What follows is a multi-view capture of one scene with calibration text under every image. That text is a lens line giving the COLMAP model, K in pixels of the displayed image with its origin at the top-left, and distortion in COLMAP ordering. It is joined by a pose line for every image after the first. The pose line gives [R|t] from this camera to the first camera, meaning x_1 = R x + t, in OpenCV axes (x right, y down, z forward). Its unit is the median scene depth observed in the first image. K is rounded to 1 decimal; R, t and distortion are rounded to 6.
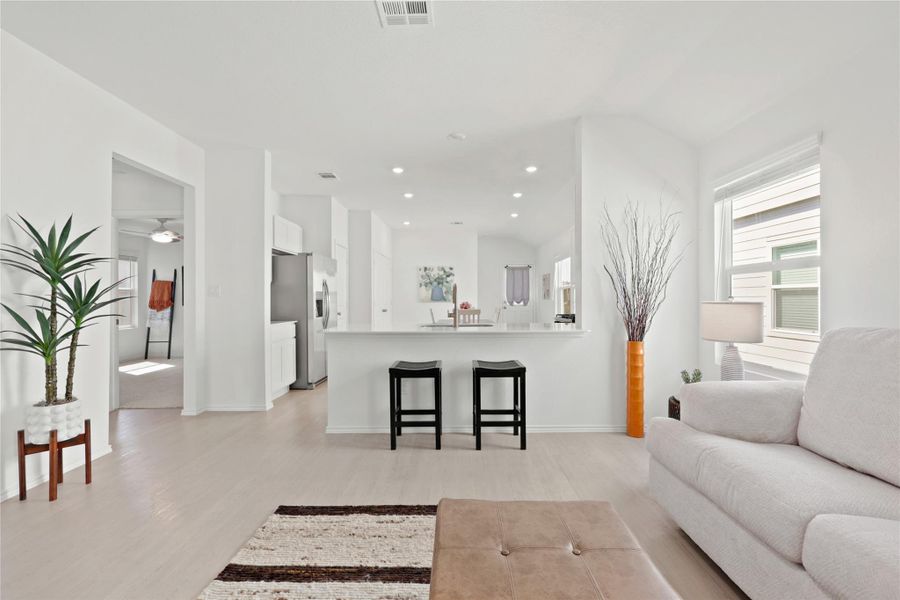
lens RADIAL K [[377.4, 0, 459.9], [0, 377.4, 302.7], [0, 0, 1]] dist [0.012407, -0.000478]
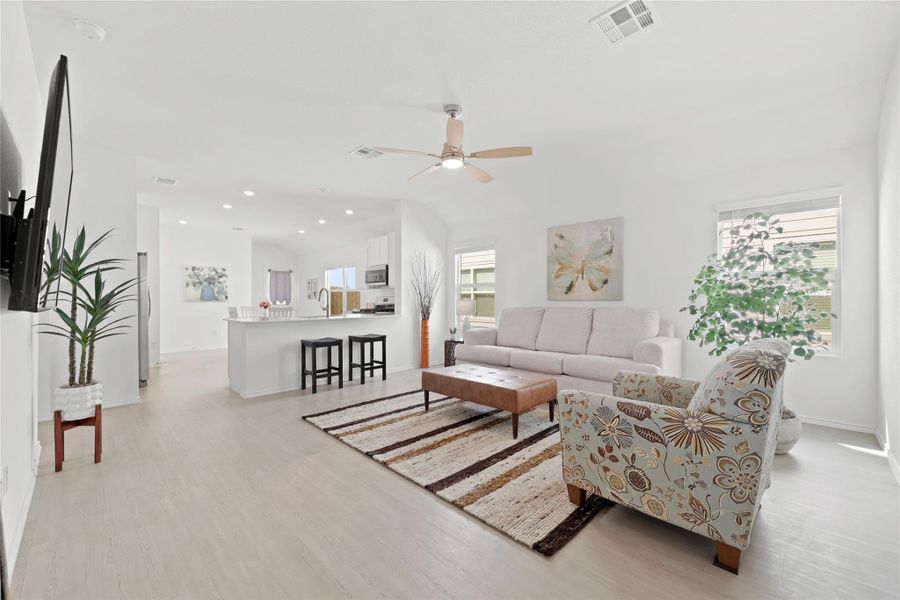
lens RADIAL K [[377.4, 0, 452.3], [0, 377.4, 301.0], [0, 0, 1]] dist [0.012407, -0.000478]
pose [[0.705056, -0.002156, 0.709149, -0.321563], [0.007120, 0.999966, -0.004039, 0.005006], [-0.709116, 0.007897, 0.705047, -0.187470]]
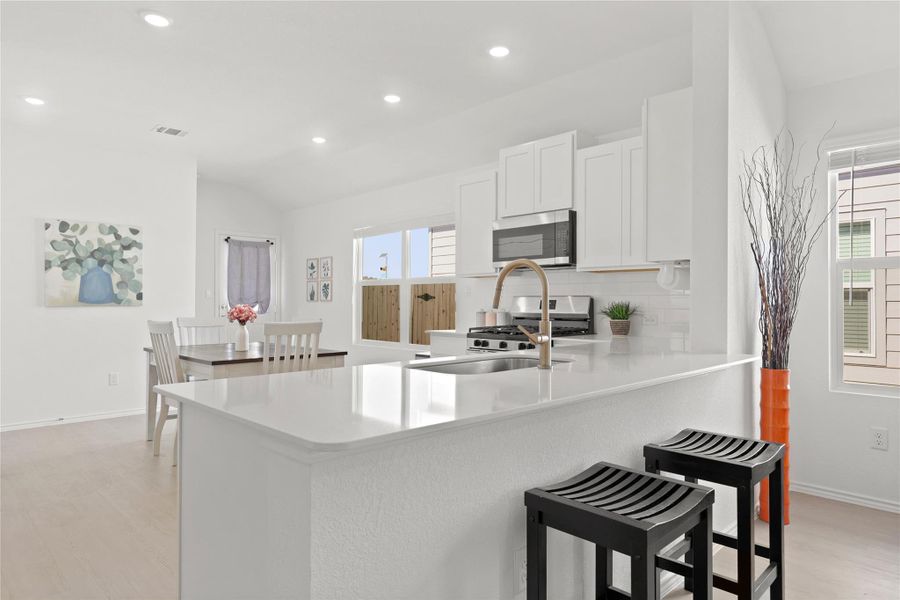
lens RADIAL K [[539.0, 0, 449.8], [0, 539.0, 302.0], [0, 0, 1]] dist [-0.001243, -0.001992]
pose [[0.697327, 0.004848, 0.716737, -0.219148], [0.003673, 0.999940, -0.010338, 0.001313], [-0.716744, 0.009841, 0.697267, 0.288769]]
